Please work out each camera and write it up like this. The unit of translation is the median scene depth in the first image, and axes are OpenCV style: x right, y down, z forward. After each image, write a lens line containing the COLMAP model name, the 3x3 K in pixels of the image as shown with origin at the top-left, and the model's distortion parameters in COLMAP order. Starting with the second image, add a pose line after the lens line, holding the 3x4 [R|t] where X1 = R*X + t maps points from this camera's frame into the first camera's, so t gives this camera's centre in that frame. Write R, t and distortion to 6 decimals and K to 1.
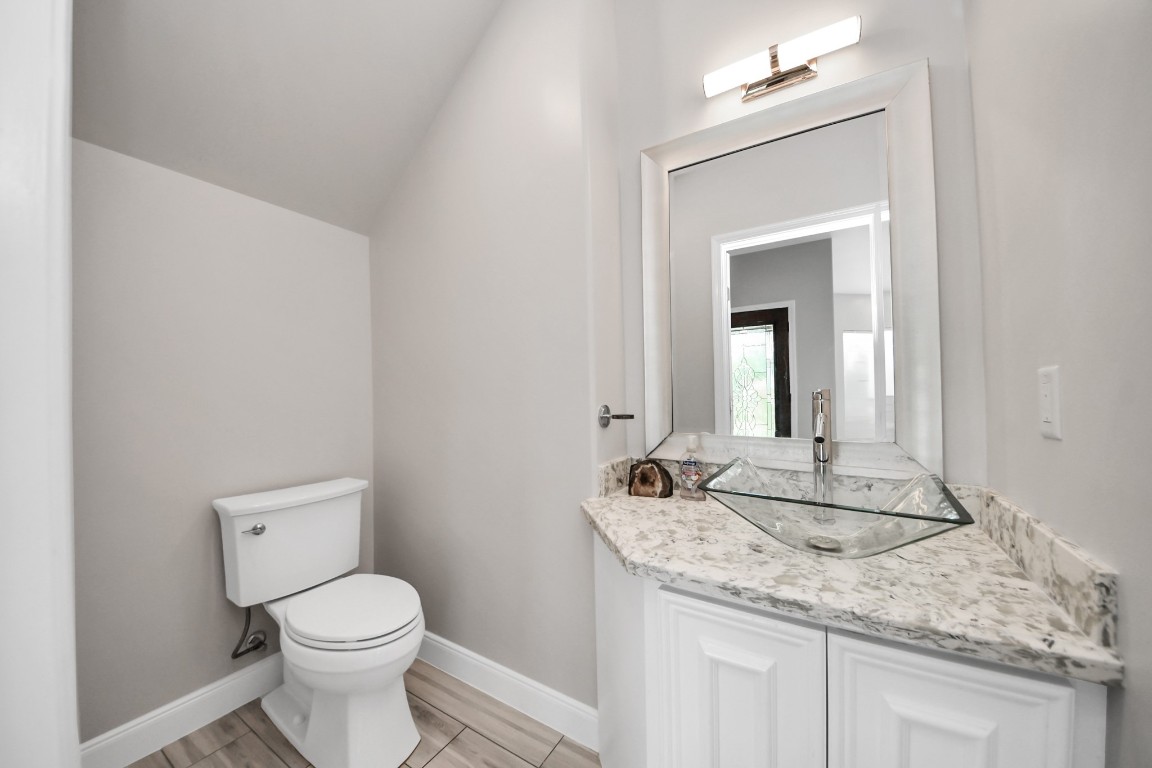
lens RADIAL K [[397.8, 0, 580.6], [0, 397.8, 388.0], [0, 0, 1]] dist [0.017530, -0.010193]
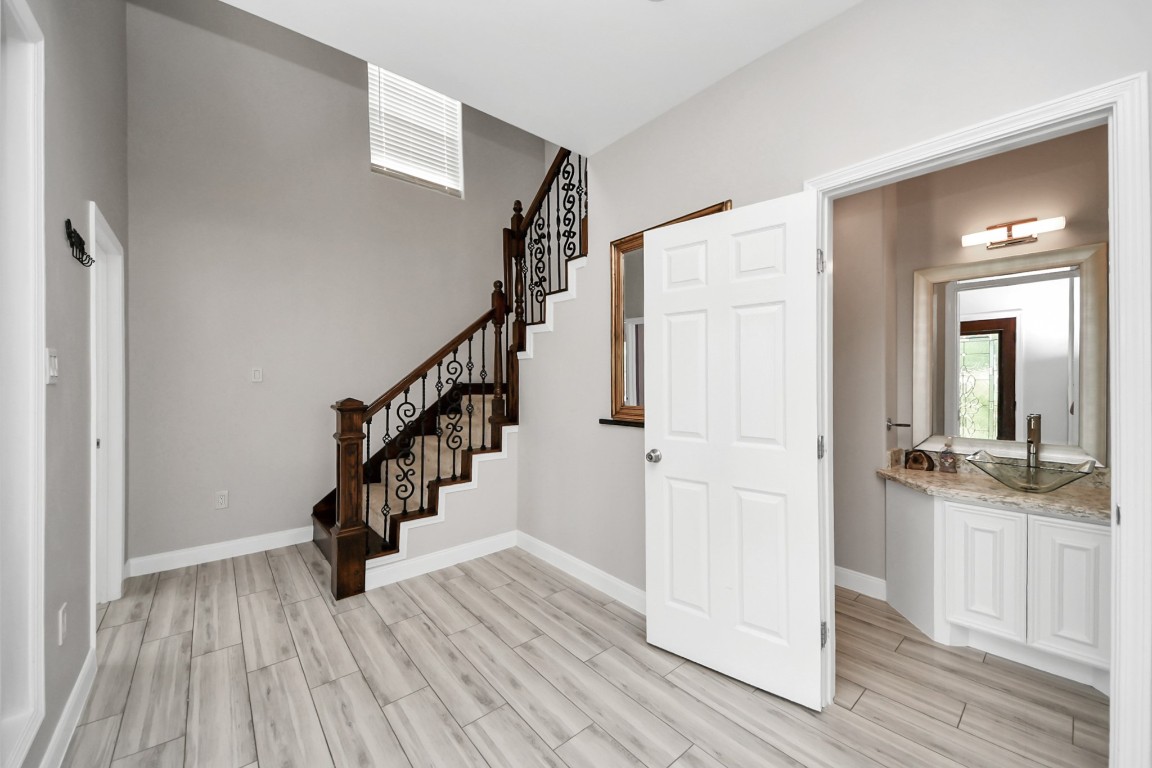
lens RADIAL K [[432.8, 0, 581.6], [0, 432.8, 383.0], [0, 0, 1]] dist [0.065437, -0.040678]
pose [[0.957600, 0.012117, -0.287846, -0.715900], [-0.004457, 0.999619, 0.027252, -0.172876], [0.288067, -0.024813, 0.957289, -1.362118]]
